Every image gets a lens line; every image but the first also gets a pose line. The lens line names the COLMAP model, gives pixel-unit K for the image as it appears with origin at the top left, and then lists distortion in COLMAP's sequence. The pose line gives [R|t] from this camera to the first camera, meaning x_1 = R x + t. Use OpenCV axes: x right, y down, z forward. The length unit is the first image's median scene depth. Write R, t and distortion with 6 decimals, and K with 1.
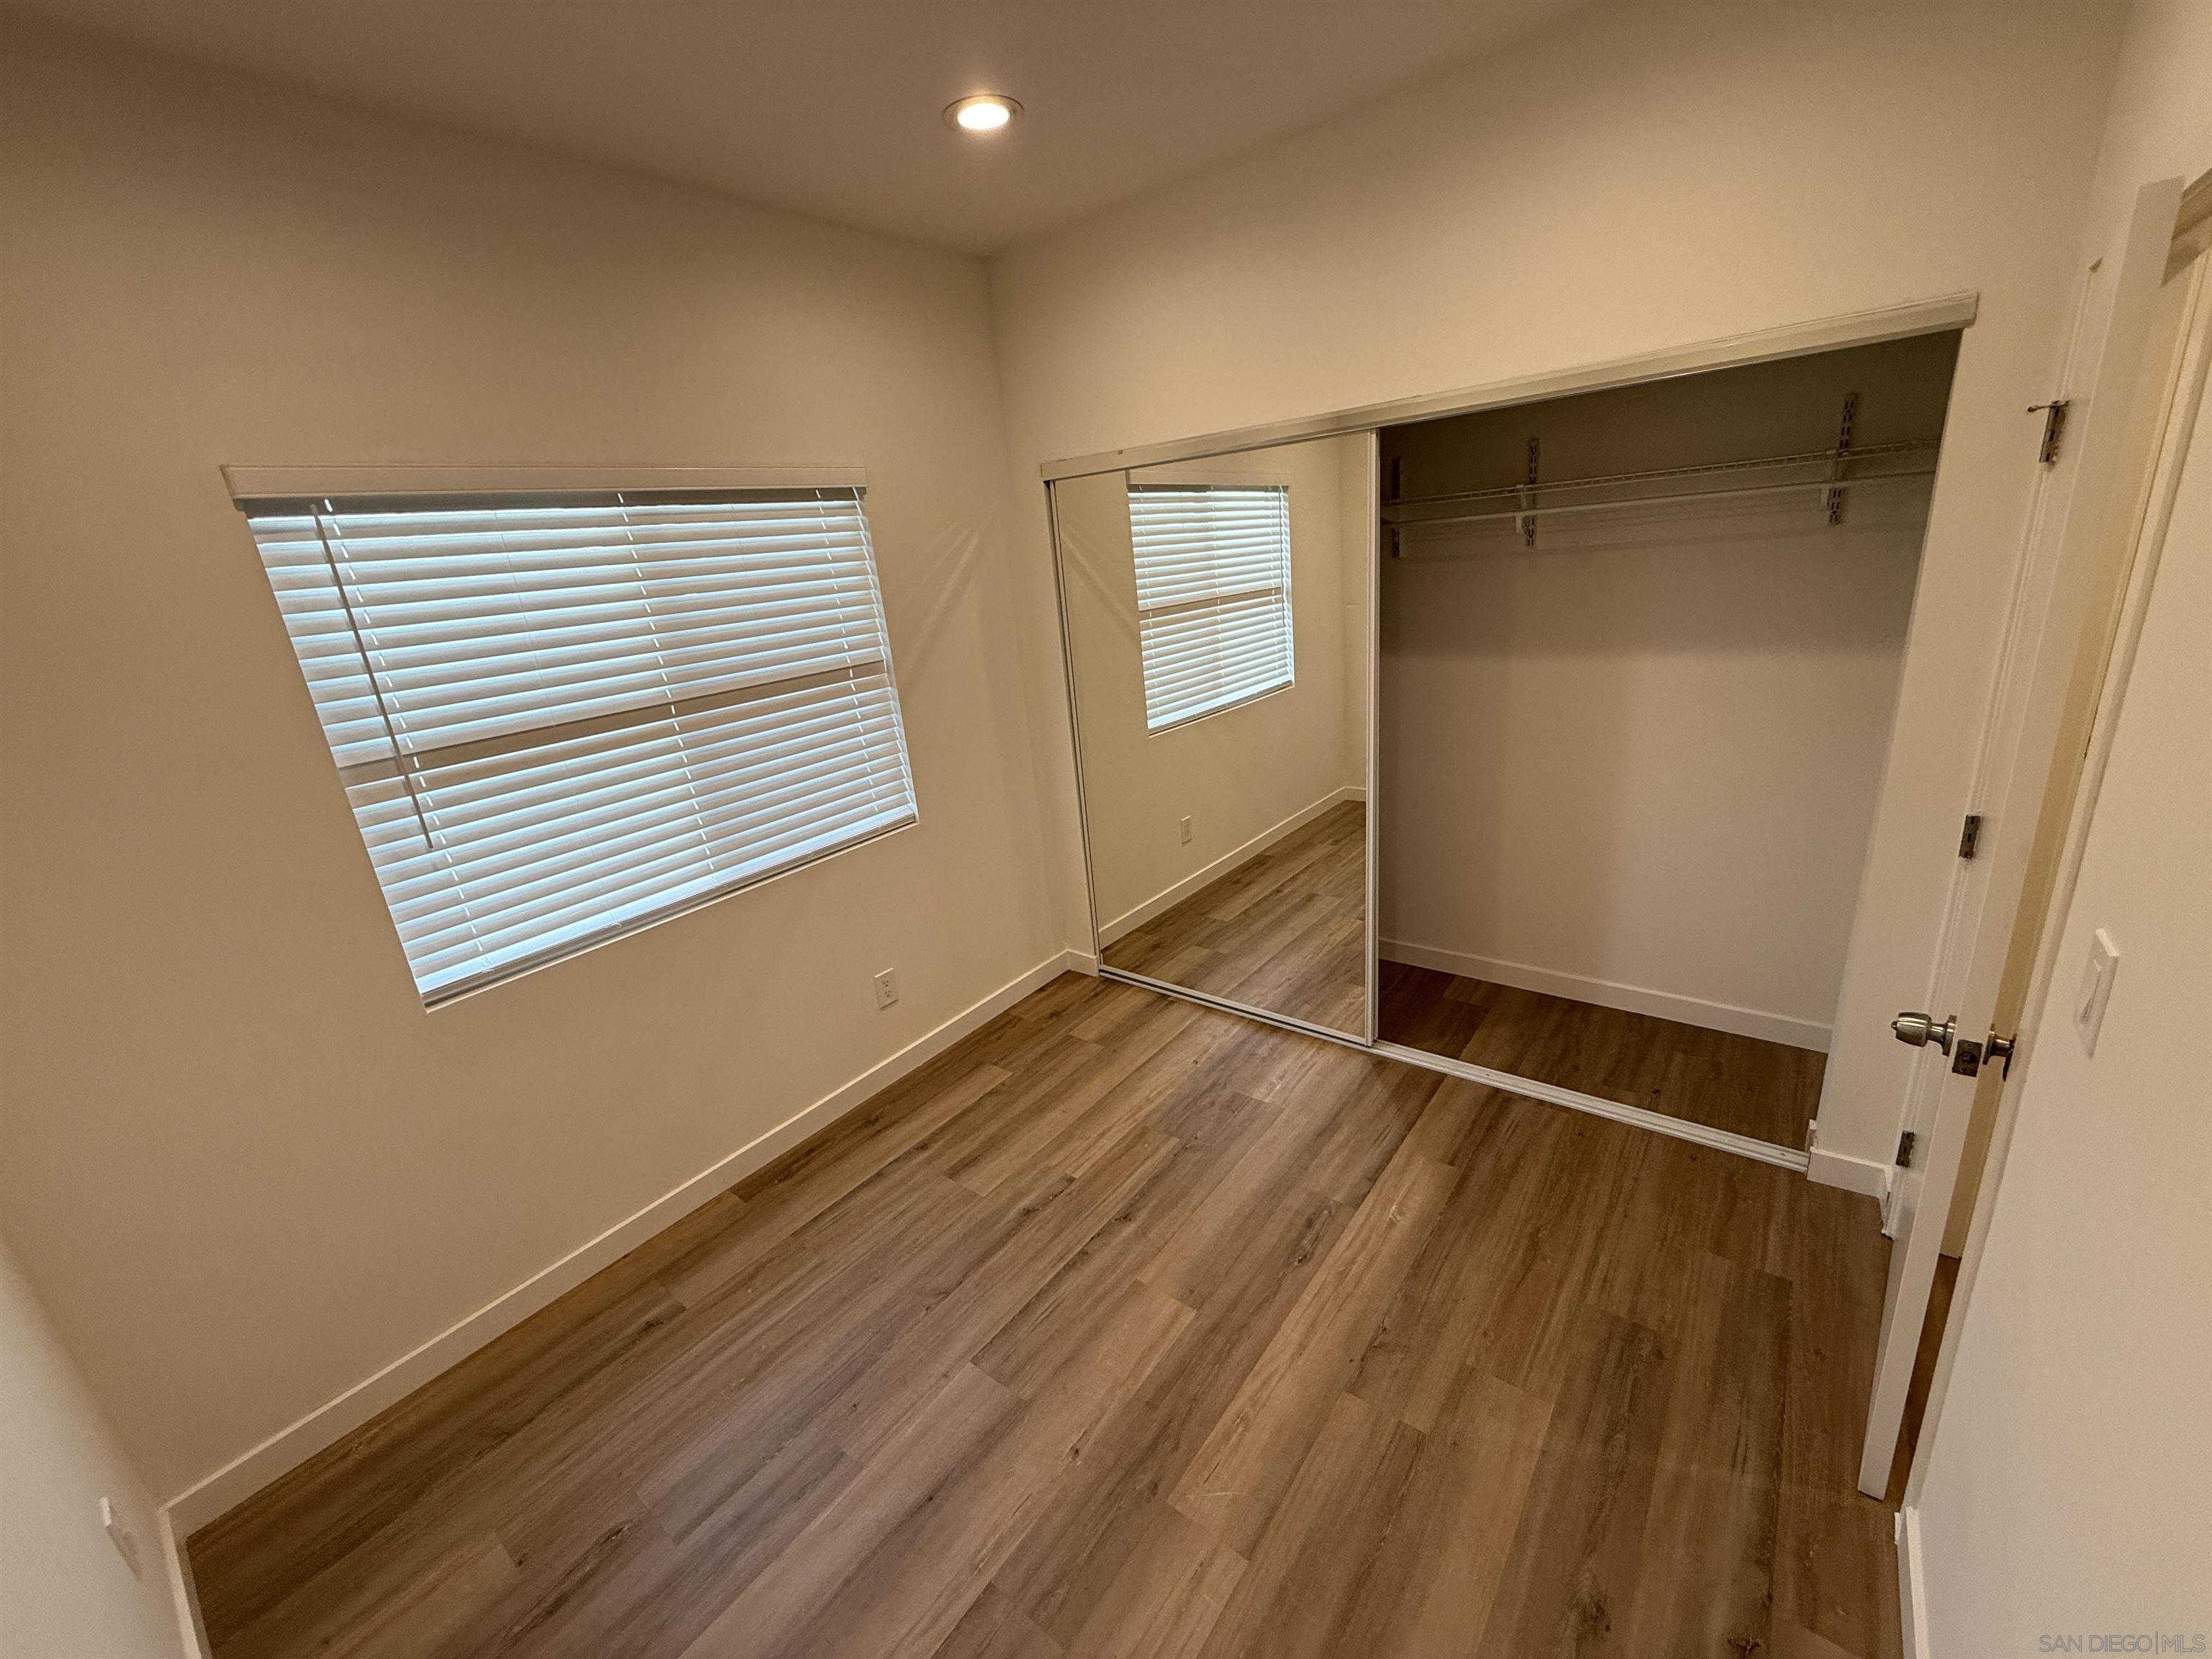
lens RADIAL K [[888.1, 0, 1106.0], [0, 888.1, 829.5], [0, 0, 1]] dist [-0.000243, 0.000028]
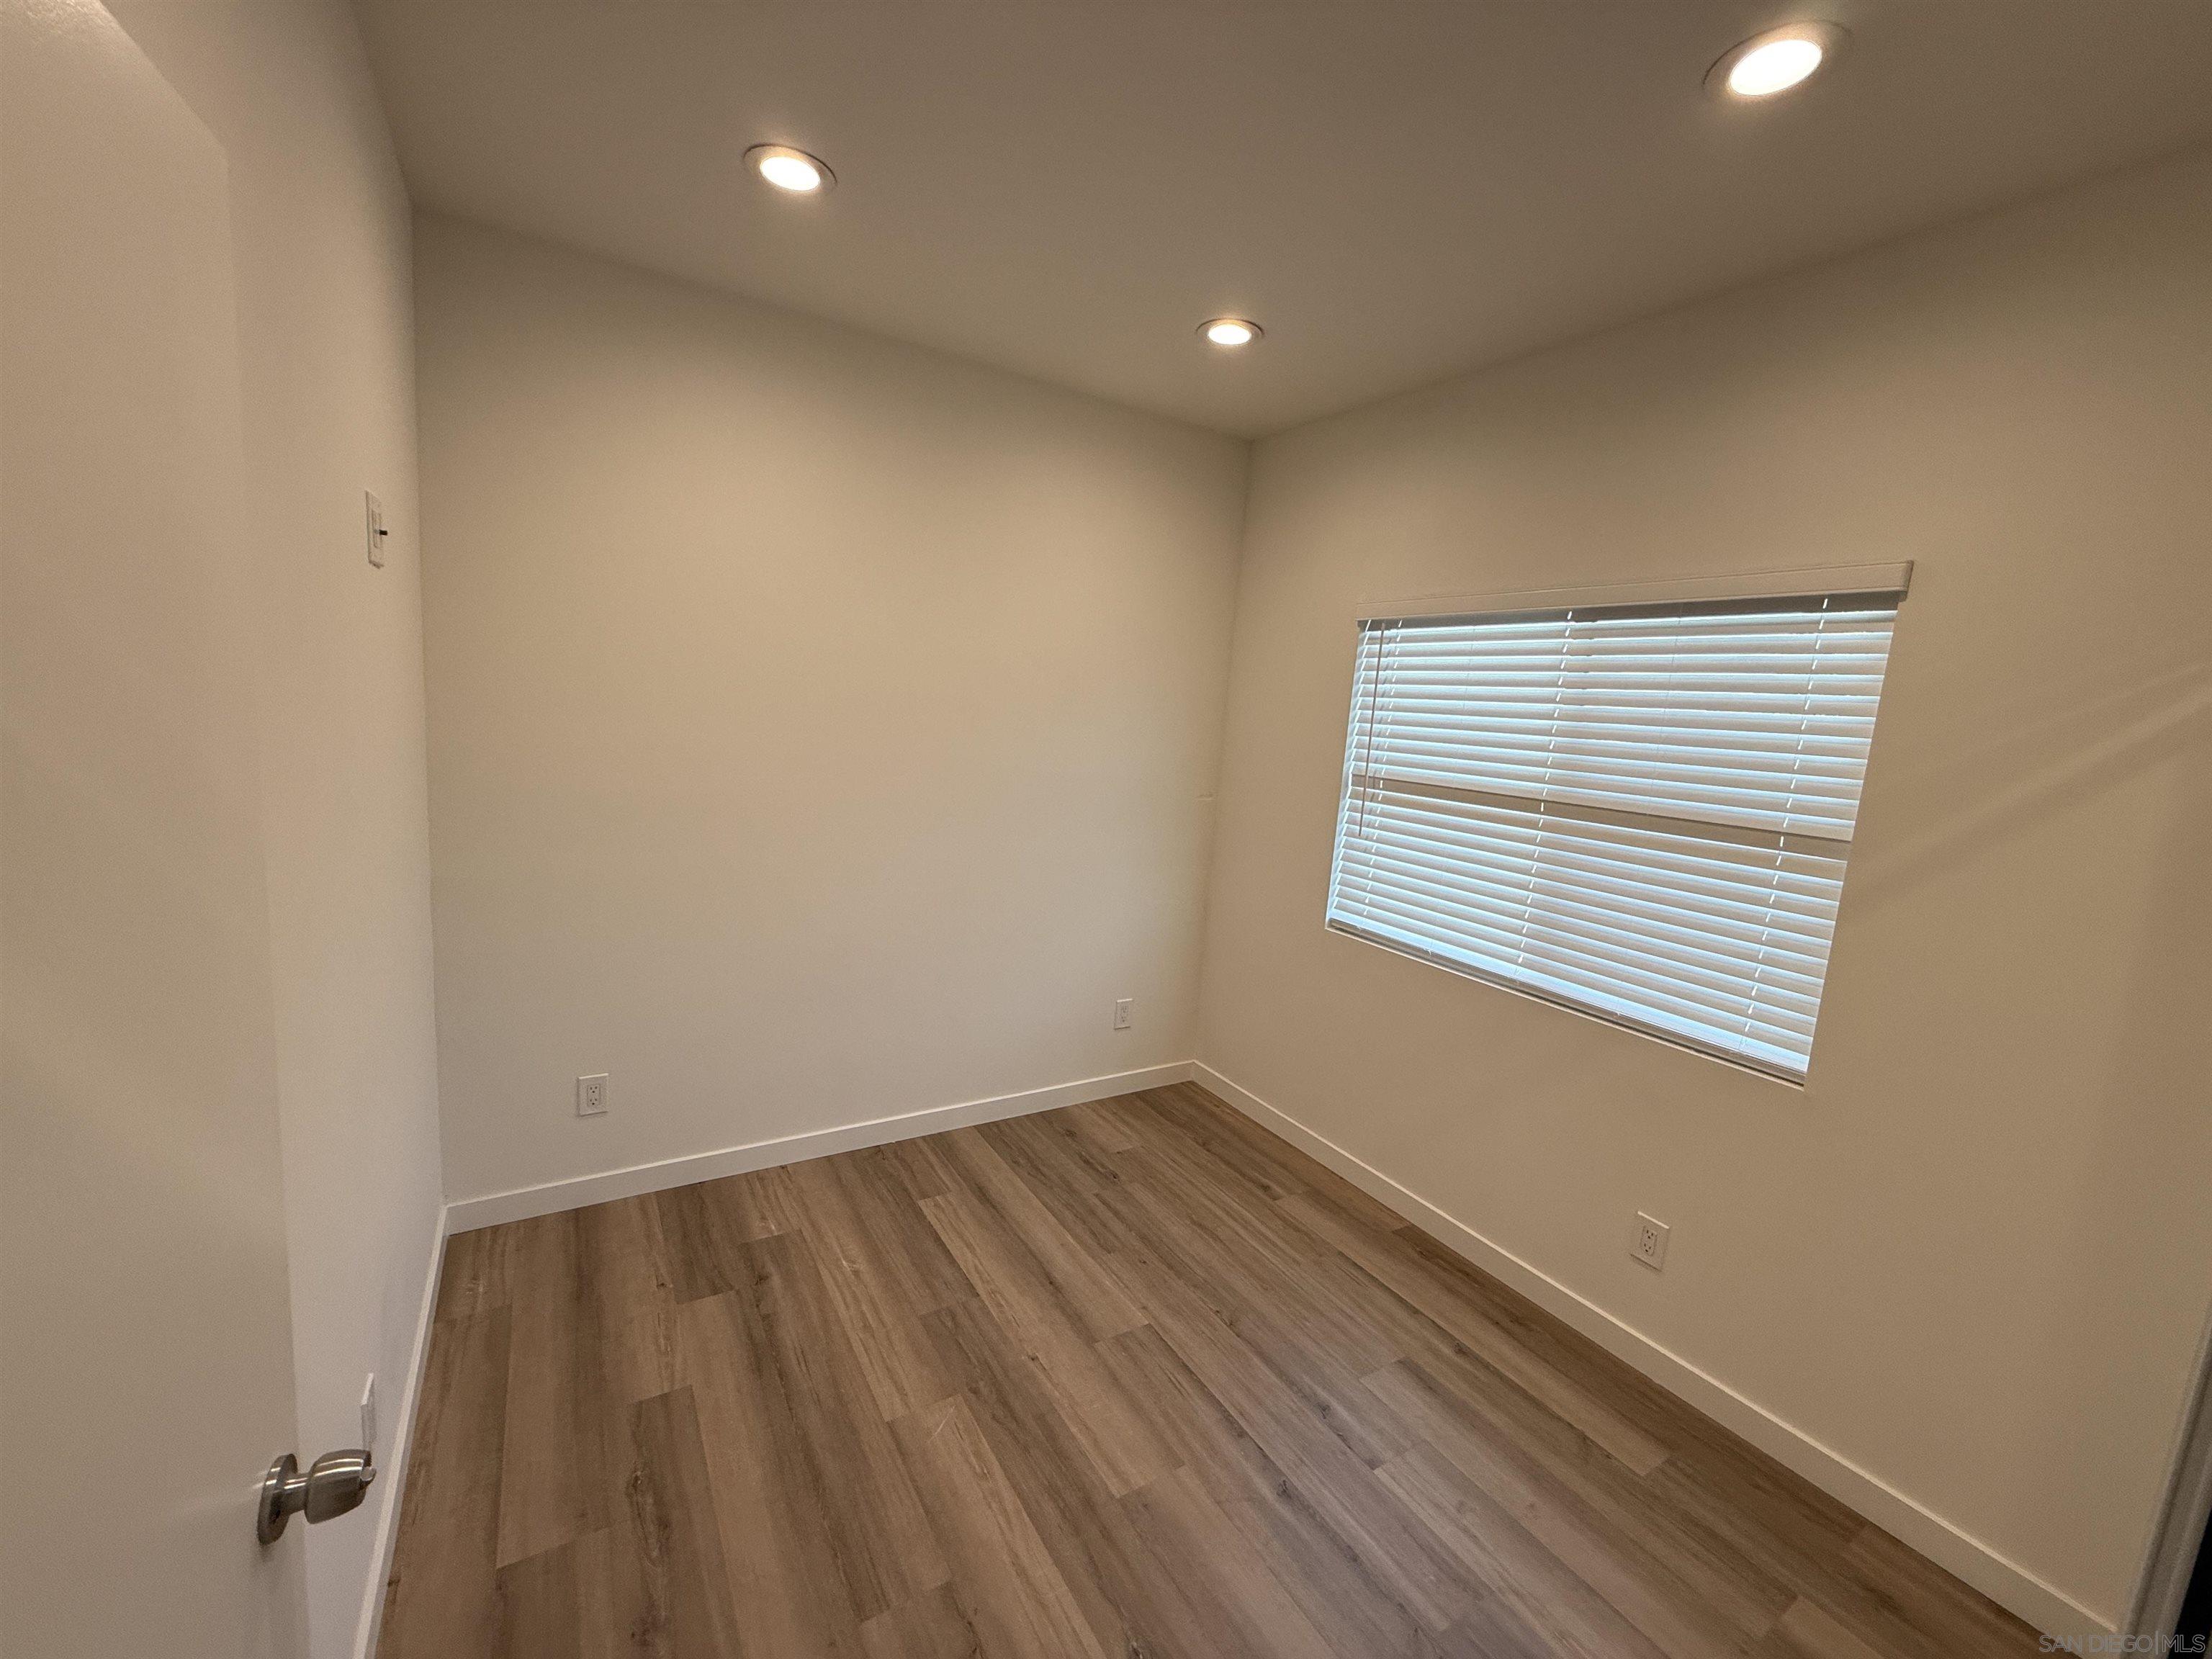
lens RADIAL K [[885.8, 0, 1092.4], [0, 885.8, 832.5], [0, 0, 1]] dist [-0.000980, -0.000251]
pose [[-0.367324, 0.204415, -0.907352, 0.752884], [-0.315642, 0.890258, 0.328346, -0.317859], [0.874896, 0.407007, -0.262491, 0.913675]]
